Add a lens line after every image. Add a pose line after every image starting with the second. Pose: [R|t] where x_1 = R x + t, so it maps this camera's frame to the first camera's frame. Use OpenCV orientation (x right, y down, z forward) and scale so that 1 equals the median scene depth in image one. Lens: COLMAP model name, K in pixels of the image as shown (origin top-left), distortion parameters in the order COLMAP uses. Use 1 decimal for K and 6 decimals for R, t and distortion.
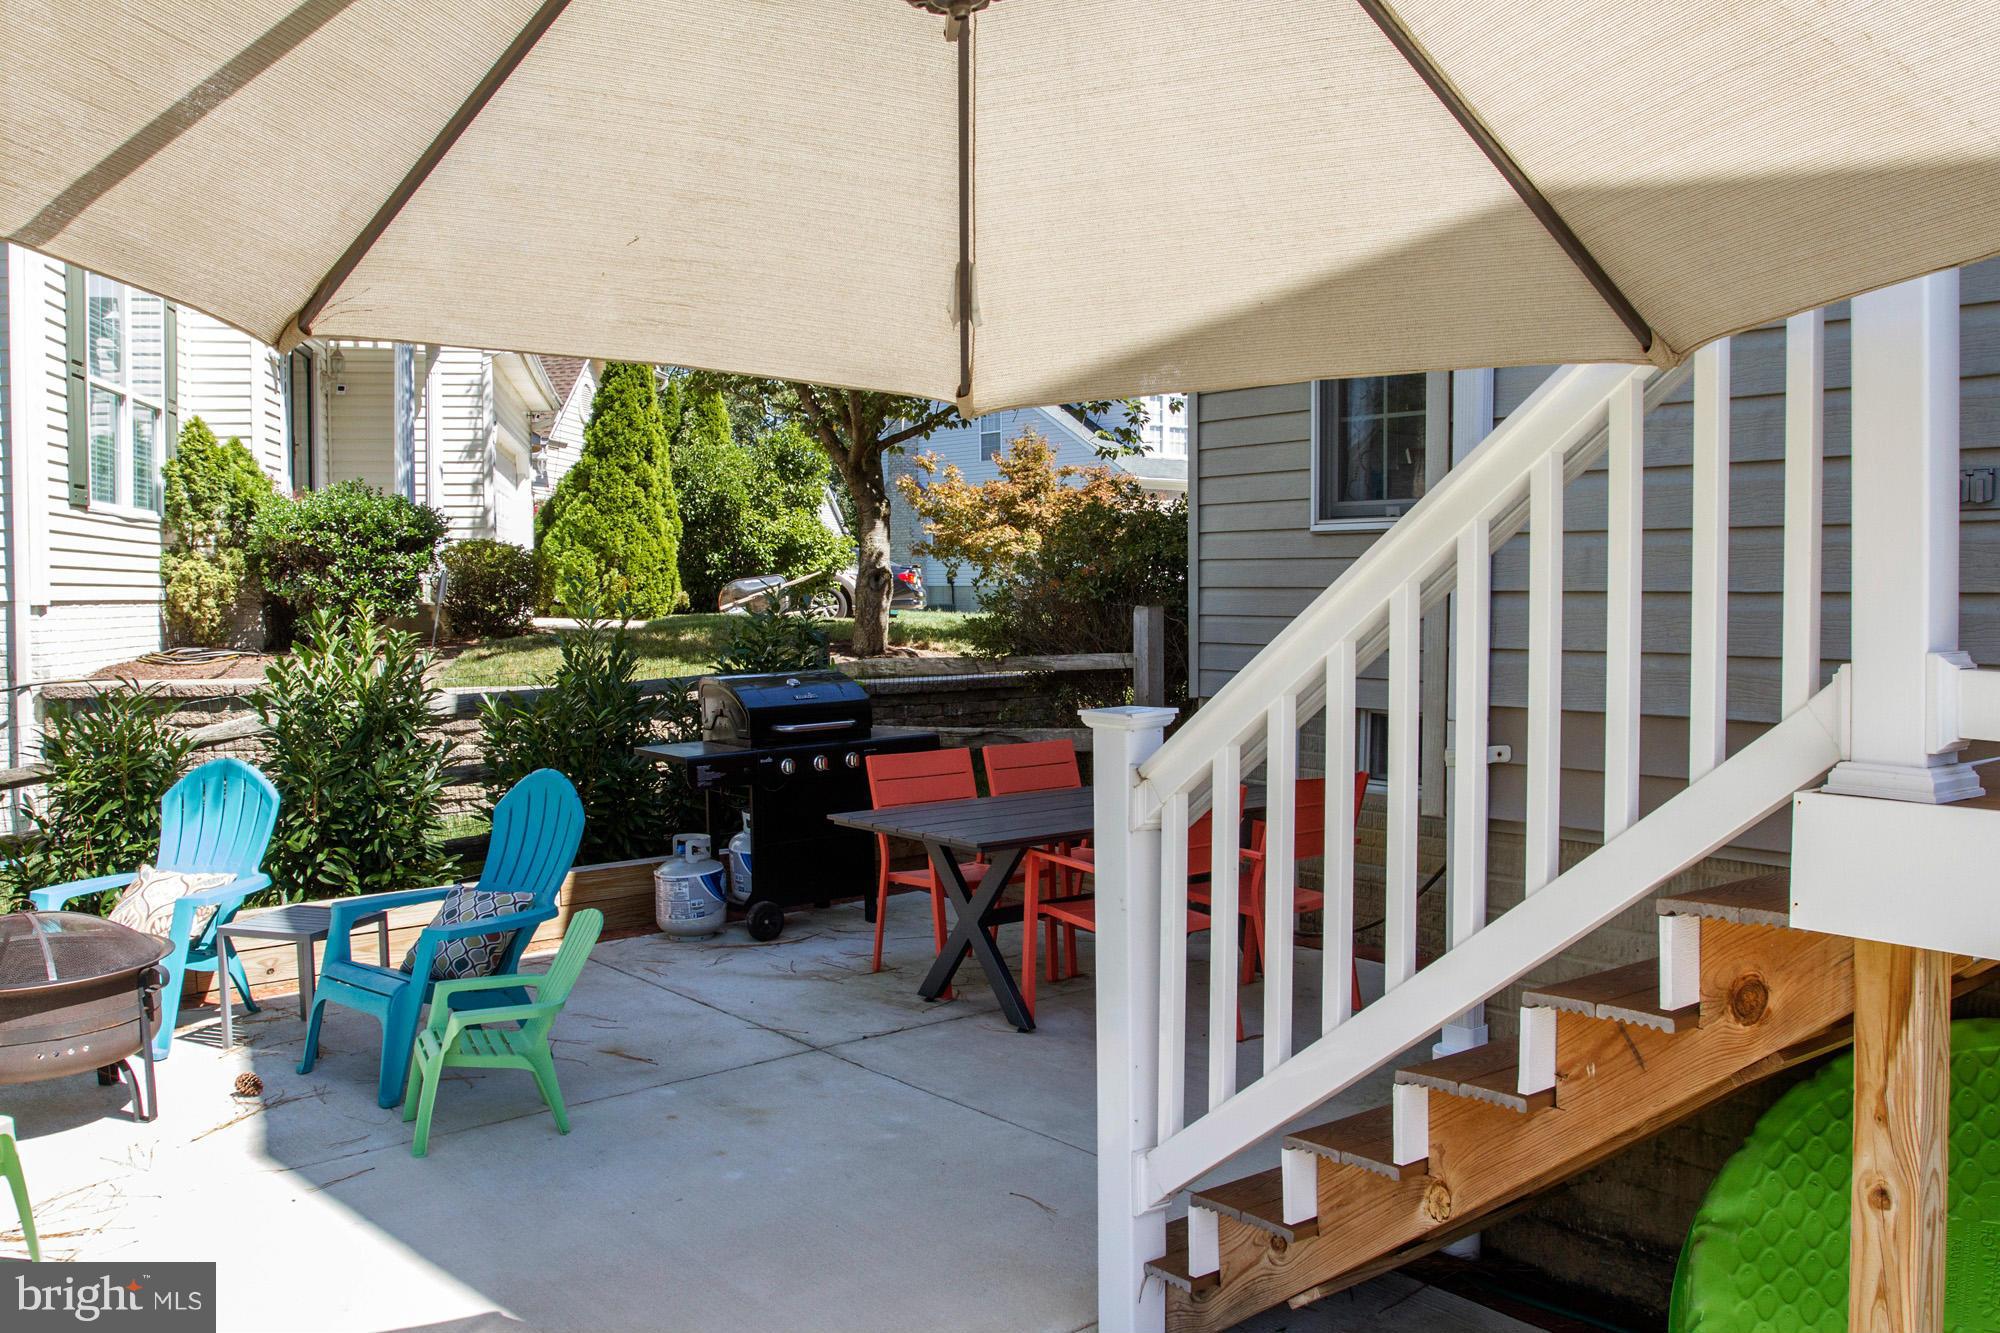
lens RADIAL K [[1766.1, 0, 1000.0], [0, 1766.1, 666.5], [0, 0, 1]] dist [-0.049365, 0.002105]
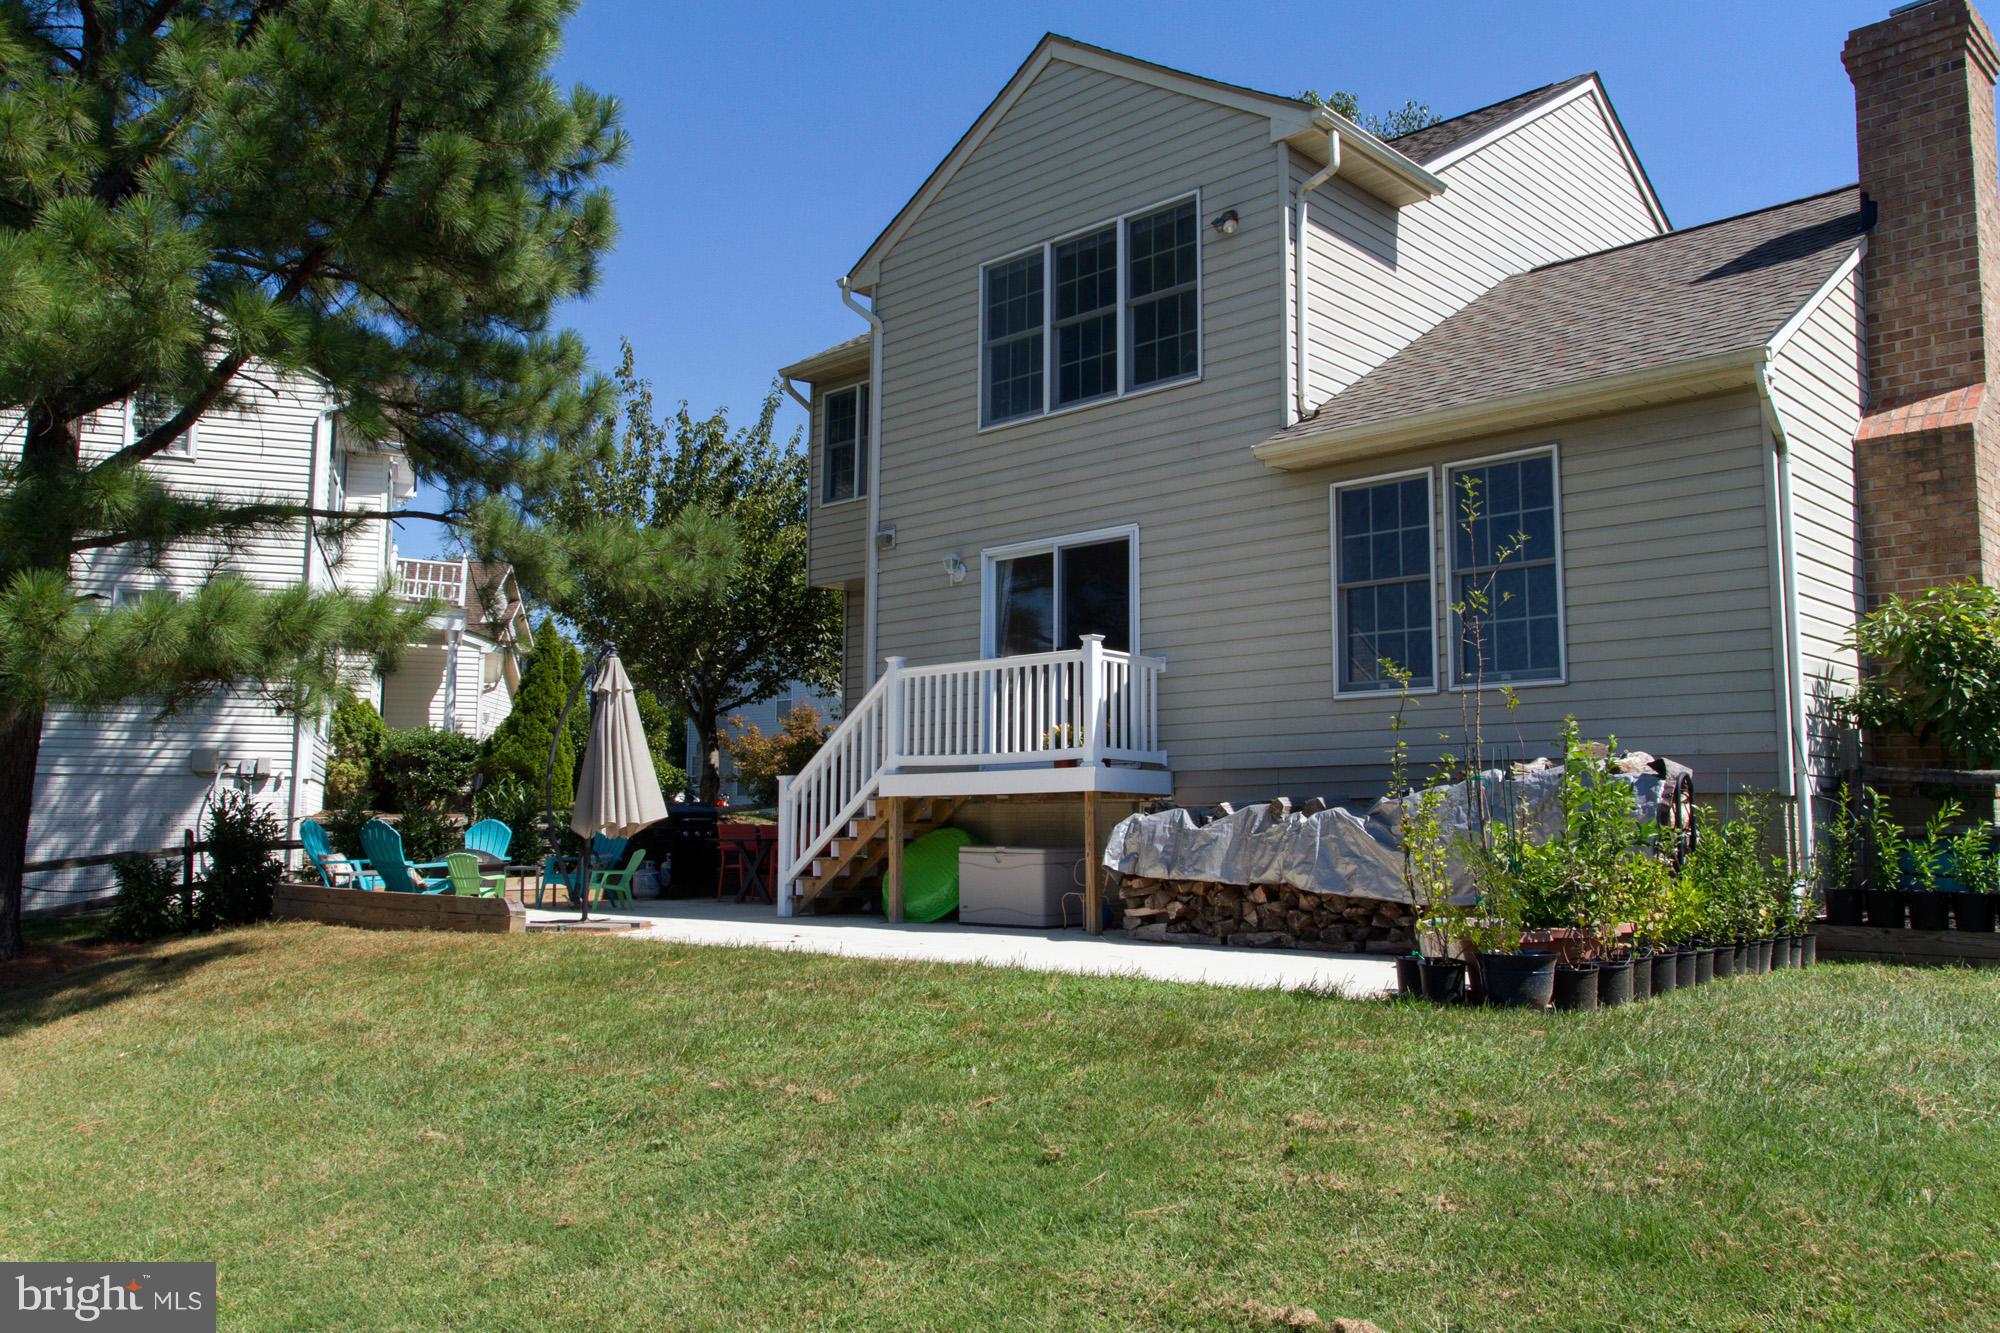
lens RADIAL K [[1603.1, 0, 1000.0], [0, 1603.1, 666.5], [0, 0, 1]] dist [-0.004090, 0.000114]
pose [[0.991957, 0.027505, 0.123554, 0.023957], [-0.008502, 0.988380, -0.151765, 0.092239], [-0.126293, 0.149494, 0.980664, -0.799239]]
